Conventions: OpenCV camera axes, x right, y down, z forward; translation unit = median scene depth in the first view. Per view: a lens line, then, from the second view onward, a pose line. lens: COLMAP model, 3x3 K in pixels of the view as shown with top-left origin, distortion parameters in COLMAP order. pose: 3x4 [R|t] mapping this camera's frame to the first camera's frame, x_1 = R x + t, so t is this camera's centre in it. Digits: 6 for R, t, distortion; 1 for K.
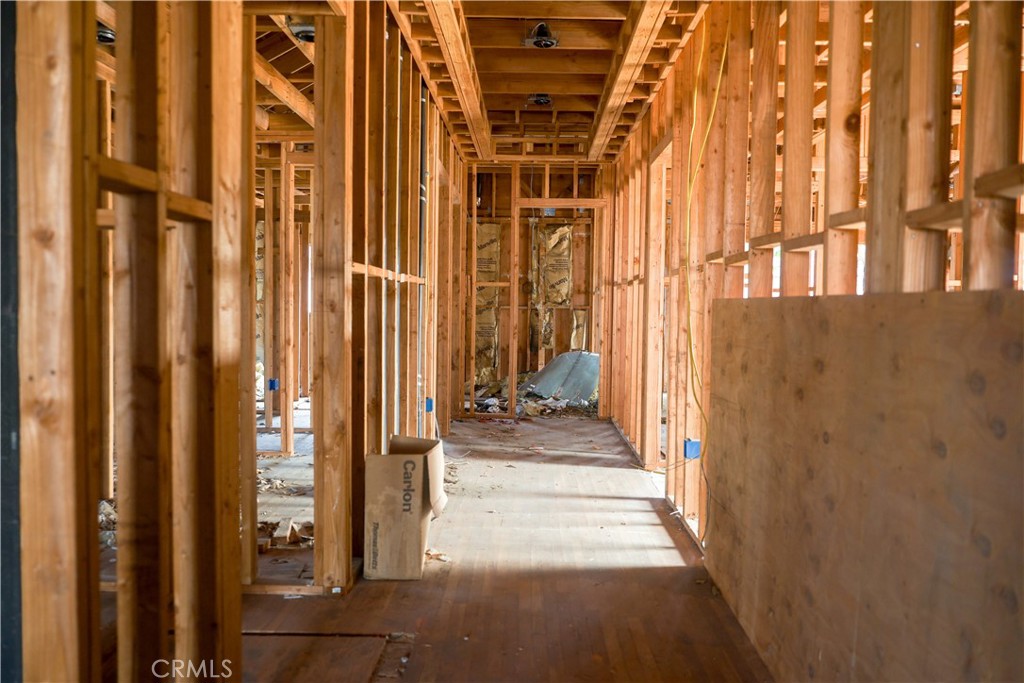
lens RADIAL K [[790.8, 0, 512.0], [0, 790.8, 341.5], [0, 0, 1]] dist [-0.056481, 0.001371]
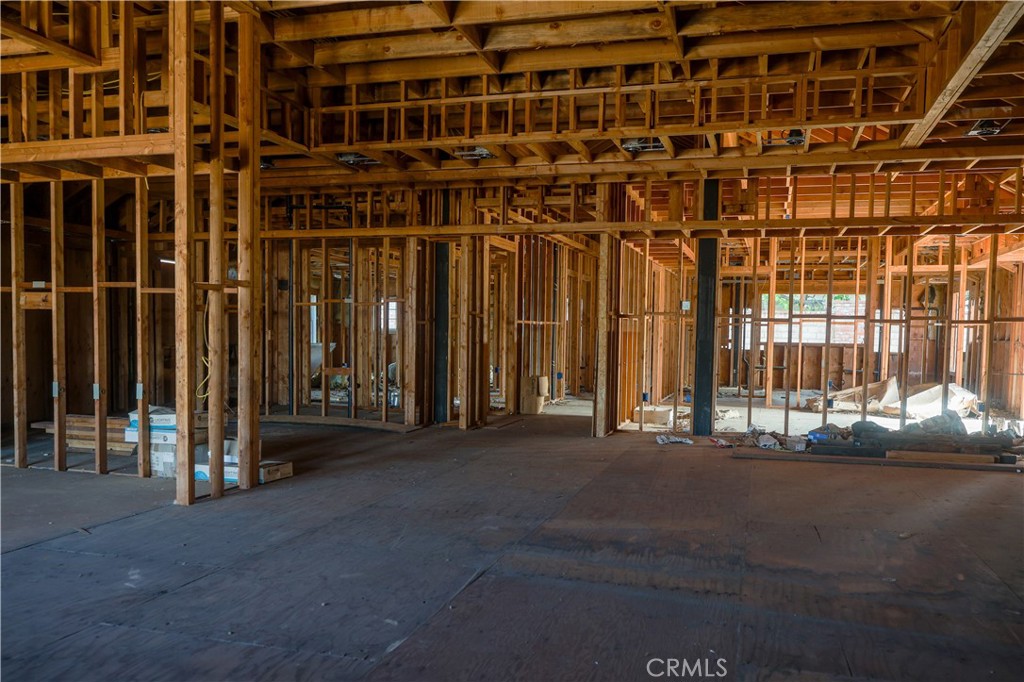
lens RADIAL K [[856.1, 0, 512.0], [0, 856.1, 341.0], [0, 0, 1]] dist [0.003574, 0.000592]
pose [[0.960085, 0.002192, -0.279700, 0.839923], [-0.011940, 0.999379, -0.033152, 0.117143], [0.279454, 0.035168, 0.959515, -2.651963]]
